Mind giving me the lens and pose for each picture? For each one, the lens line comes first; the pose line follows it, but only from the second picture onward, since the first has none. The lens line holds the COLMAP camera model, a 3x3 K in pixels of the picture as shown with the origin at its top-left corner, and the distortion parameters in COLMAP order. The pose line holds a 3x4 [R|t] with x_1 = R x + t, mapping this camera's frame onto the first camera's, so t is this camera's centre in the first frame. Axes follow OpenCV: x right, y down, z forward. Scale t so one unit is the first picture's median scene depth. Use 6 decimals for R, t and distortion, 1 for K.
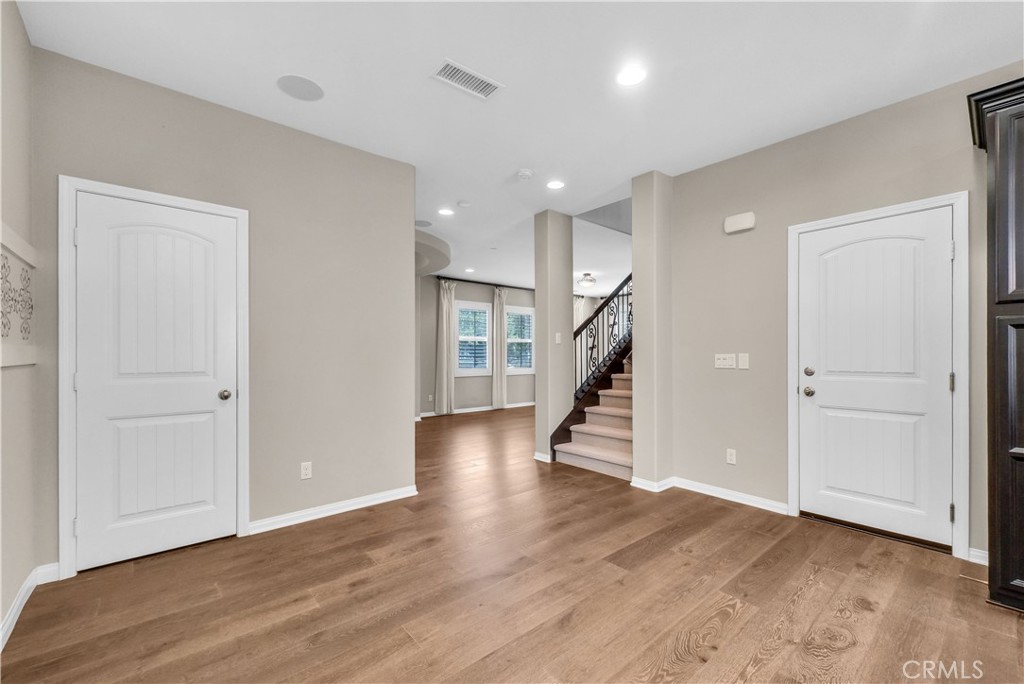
lens RADIAL K [[416.3, 0, 511.9], [0, 416.3, 359.5], [0, 0, 1]] dist [-0.002825, -0.000208]
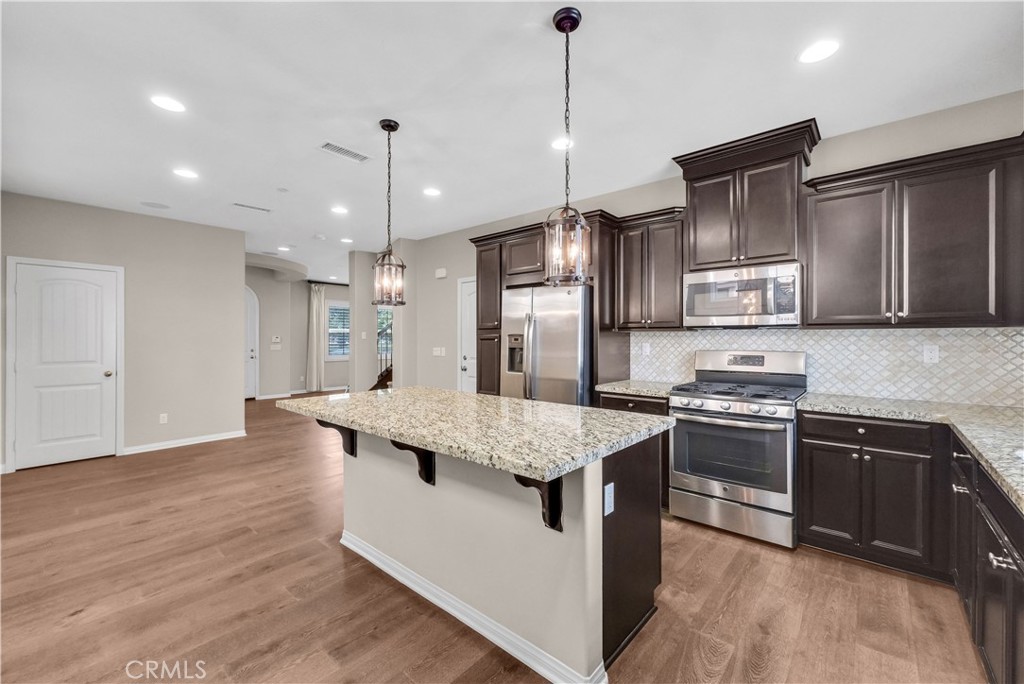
lens RADIAL K [[416.5, 0, 512.0], [0, 416.5, 342.0], [0, 0, 1]] dist [0.000511, -0.000040]
pose [[0.988350, -0.001434, 0.152190, 0.581791], [0.001932, 0.999993, -0.003125, -0.032155], [-0.152185, 0.003382, 0.988346, -0.798831]]
